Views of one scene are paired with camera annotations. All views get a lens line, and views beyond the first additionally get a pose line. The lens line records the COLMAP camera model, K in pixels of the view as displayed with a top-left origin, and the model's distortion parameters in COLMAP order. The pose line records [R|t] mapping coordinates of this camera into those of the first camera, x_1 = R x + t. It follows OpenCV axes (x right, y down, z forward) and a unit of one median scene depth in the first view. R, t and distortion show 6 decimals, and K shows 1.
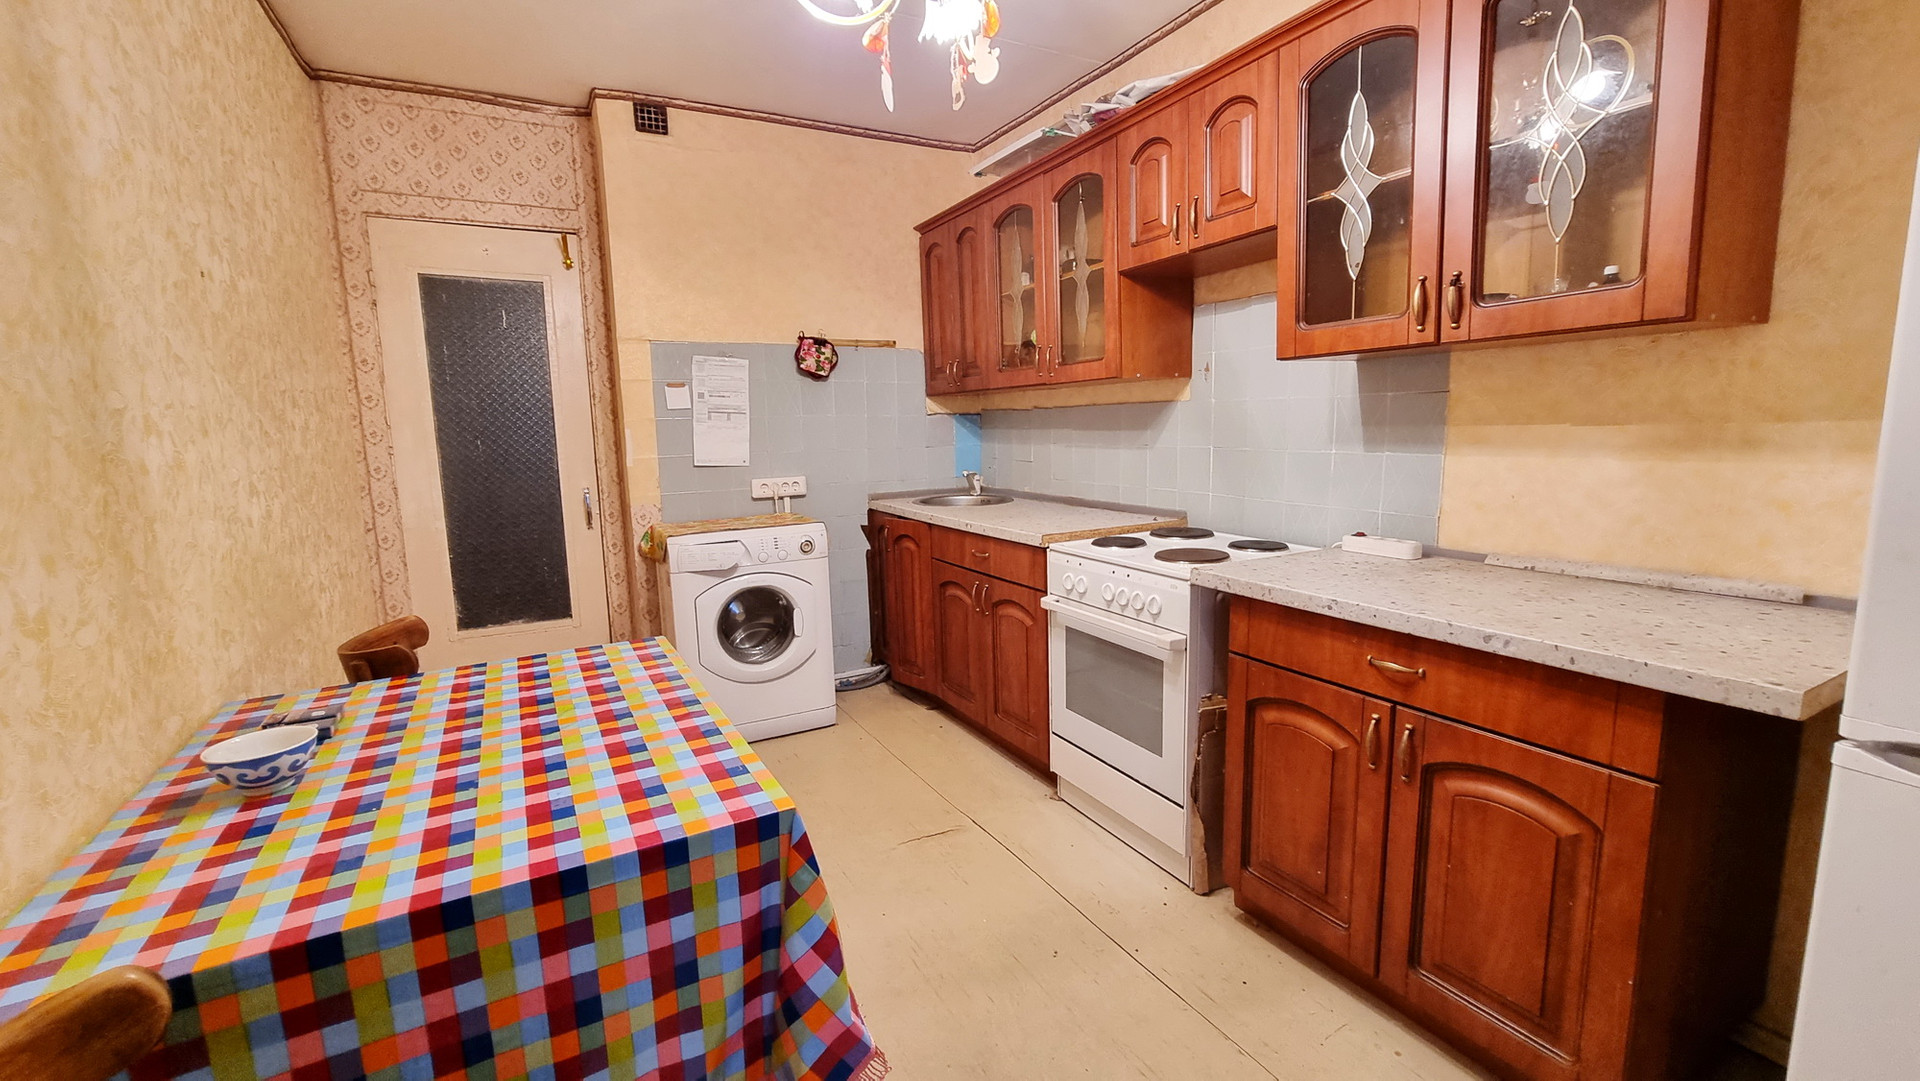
lens RADIAL K [[785.9, 0, 969.9], [0, 785.9, 528.1], [0, 0, 1]] dist [-0.001069, -0.000145]
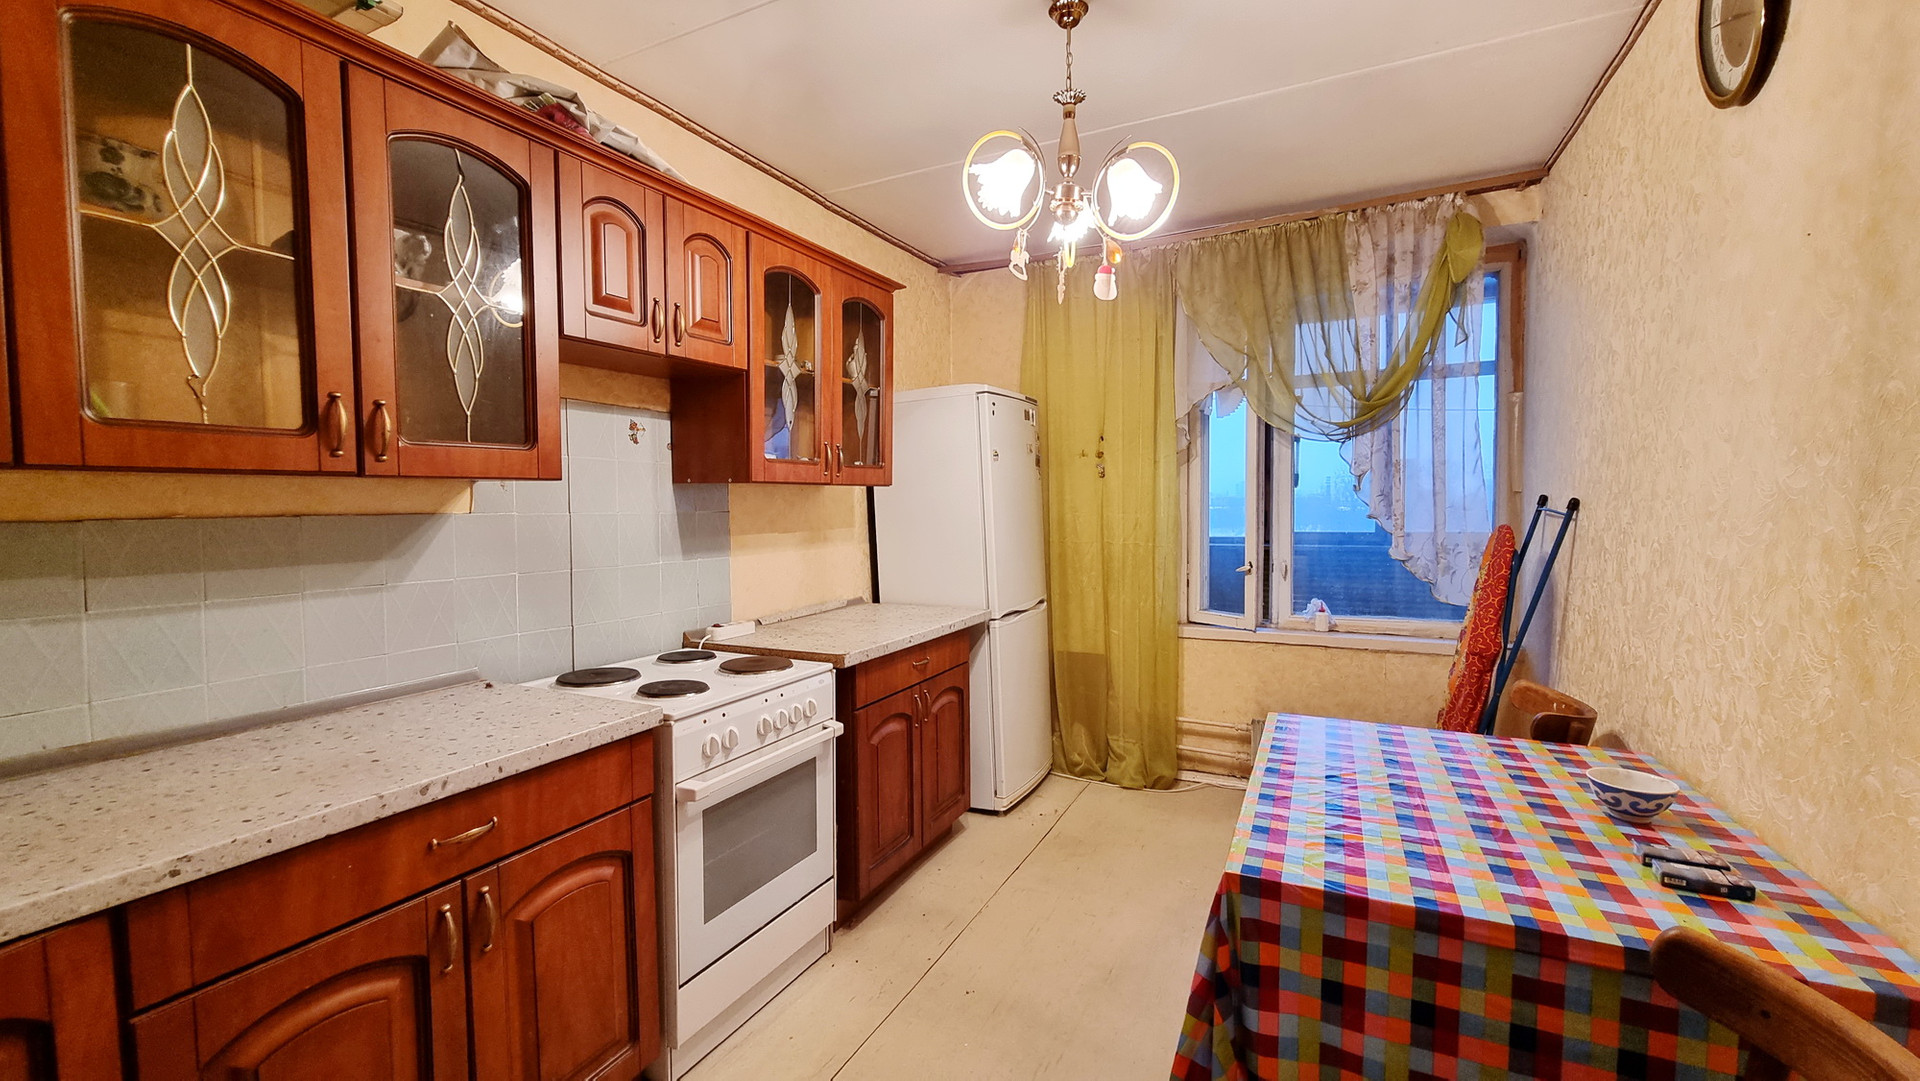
lens RADIAL K [[785.9, 0, 974.1], [0, 785.9, 542.2], [0, 0, 1]] dist [-0.001069, -0.000145]
pose [[-0.570616, -0.013293, 0.821110, -0.703376], [0.132614, 0.985254, 0.108108, -0.191859], [-0.810439, 0.170579, -0.560439, 1.295571]]
